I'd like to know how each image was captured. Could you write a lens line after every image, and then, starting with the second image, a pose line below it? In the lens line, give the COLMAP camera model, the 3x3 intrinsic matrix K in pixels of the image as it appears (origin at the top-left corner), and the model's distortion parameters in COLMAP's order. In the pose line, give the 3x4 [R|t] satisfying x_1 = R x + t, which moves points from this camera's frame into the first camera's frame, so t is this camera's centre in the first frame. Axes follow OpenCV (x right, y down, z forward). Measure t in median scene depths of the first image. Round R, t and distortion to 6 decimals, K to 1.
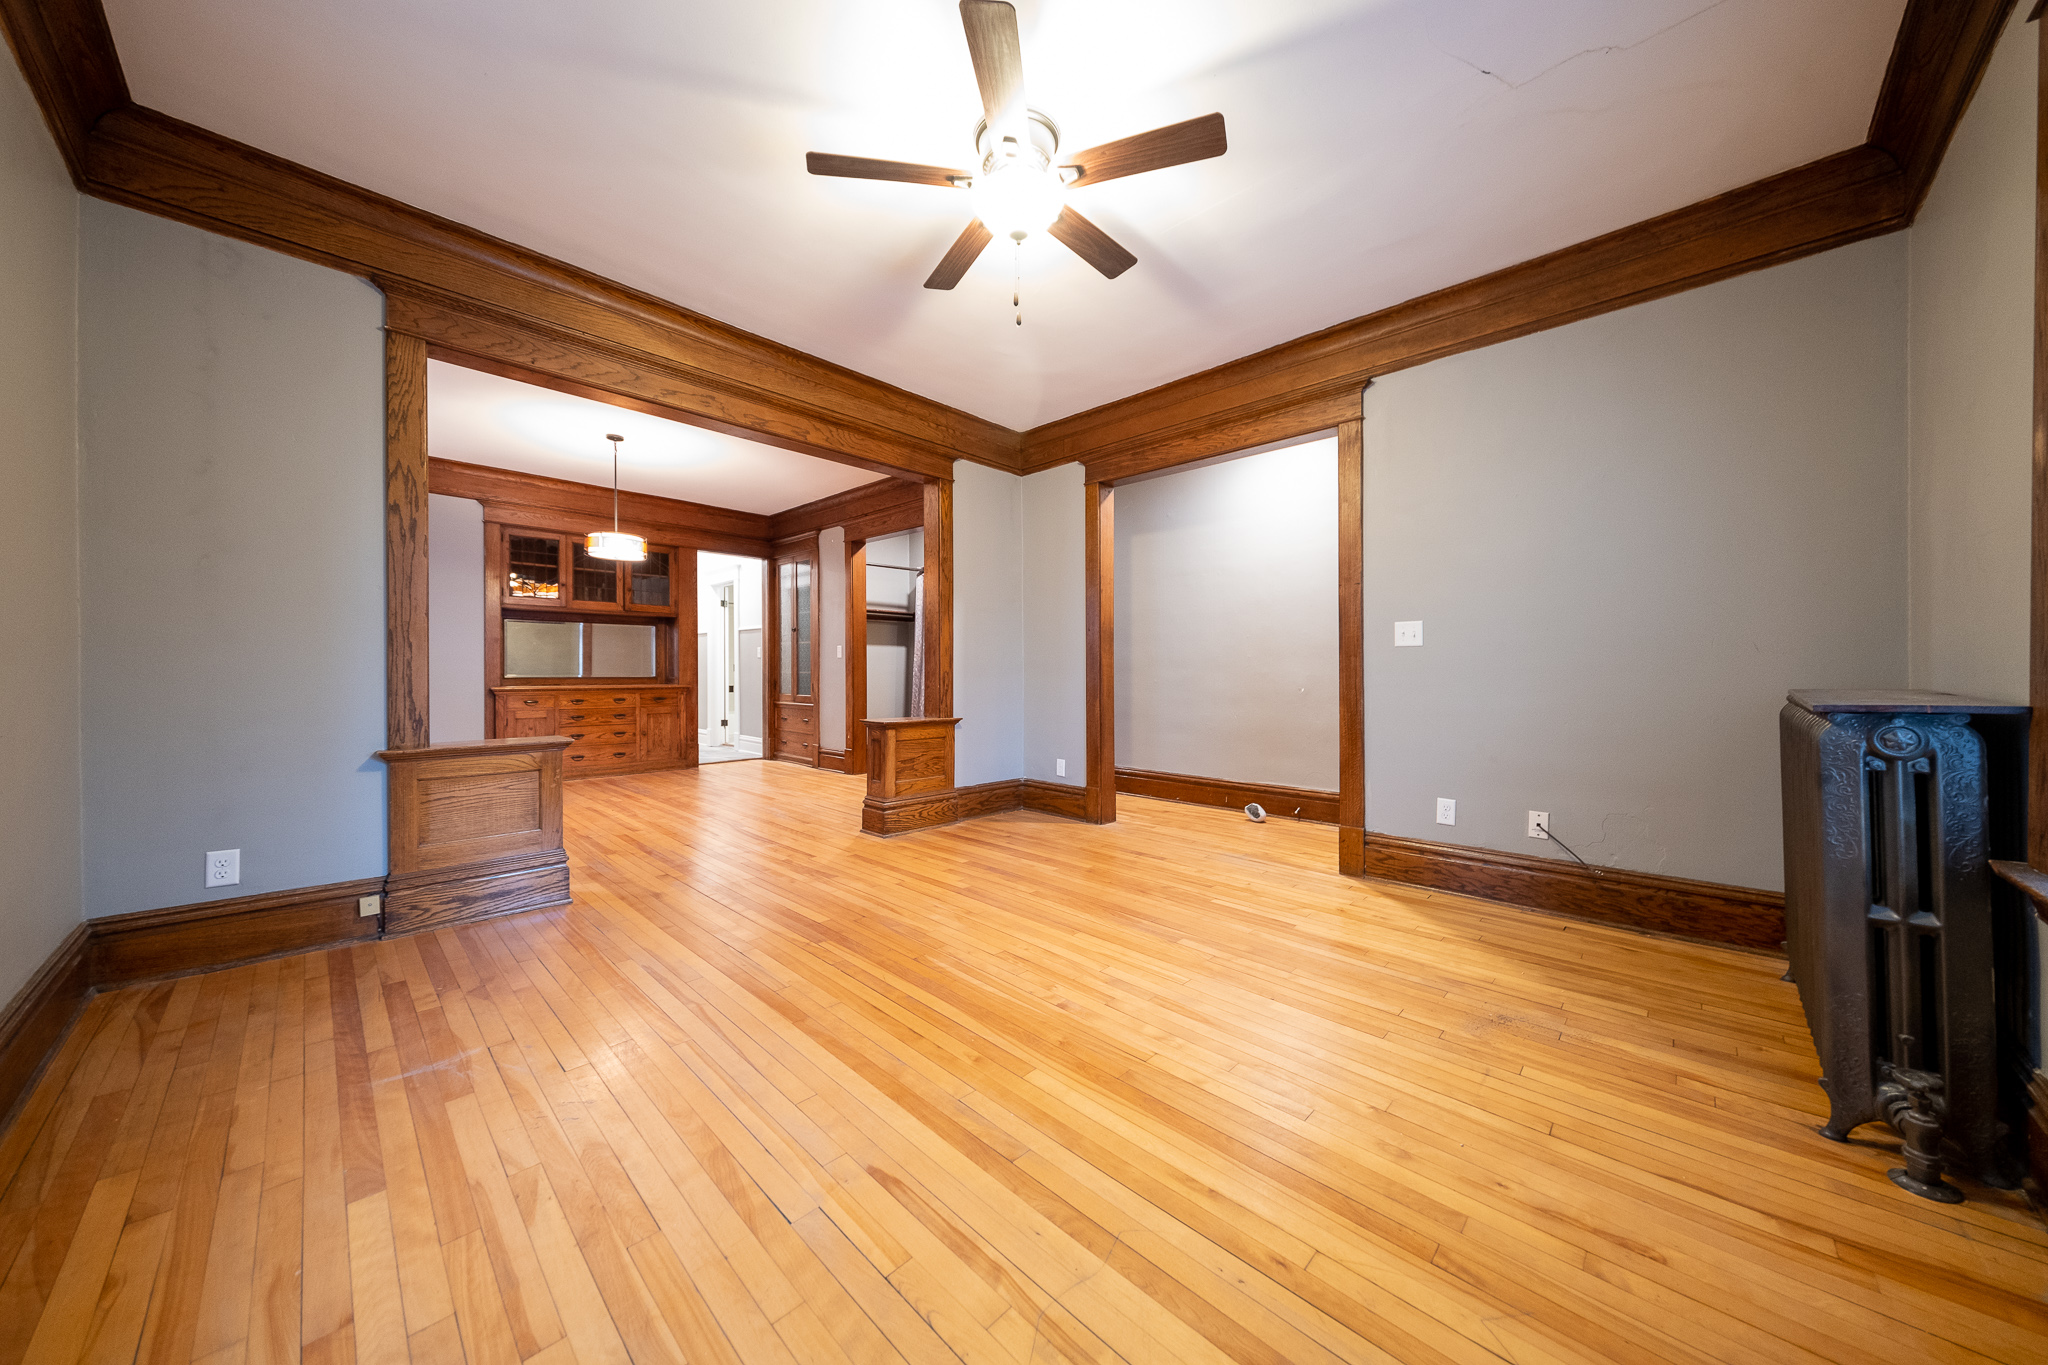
lens RADIAL K [[696.4, 0, 1016.5], [0, 696.4, 668.9], [0, 0, 1]] dist [0.010867, -0.004087]
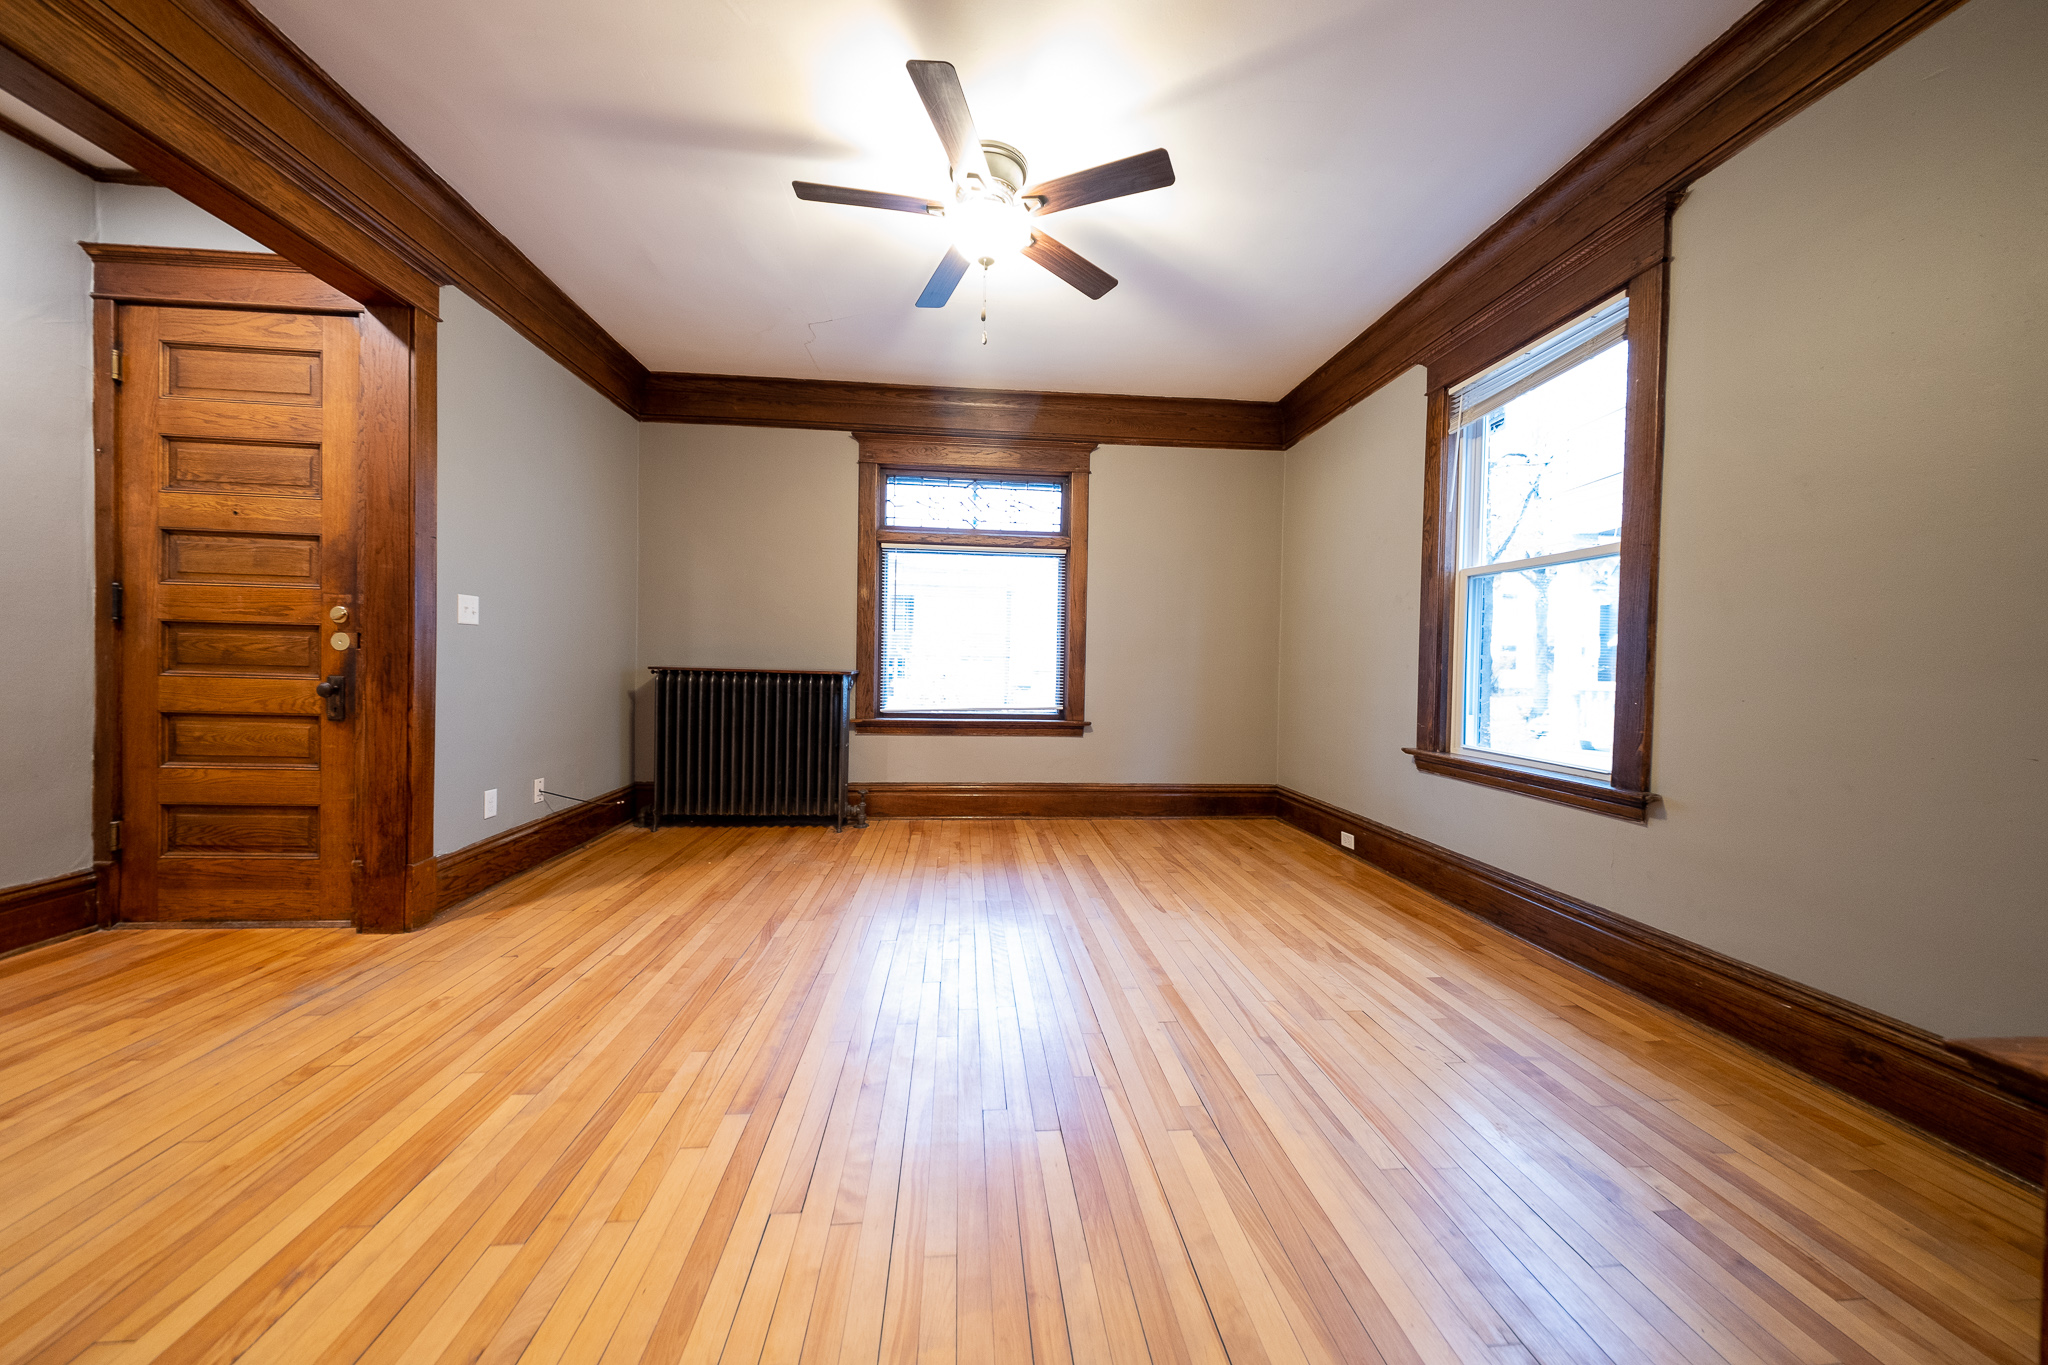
lens RADIAL K [[696.4, 0, 1016.5], [0, 696.4, 668.9], [0, 0, 1]] dist [0.010867, -0.004087]
pose [[-0.757538, -0.021046, 0.652452, -0.579435], [-0.020206, 0.999757, 0.008789, 0.001014], [-0.652479, -0.006525, -0.757779, 1.374656]]
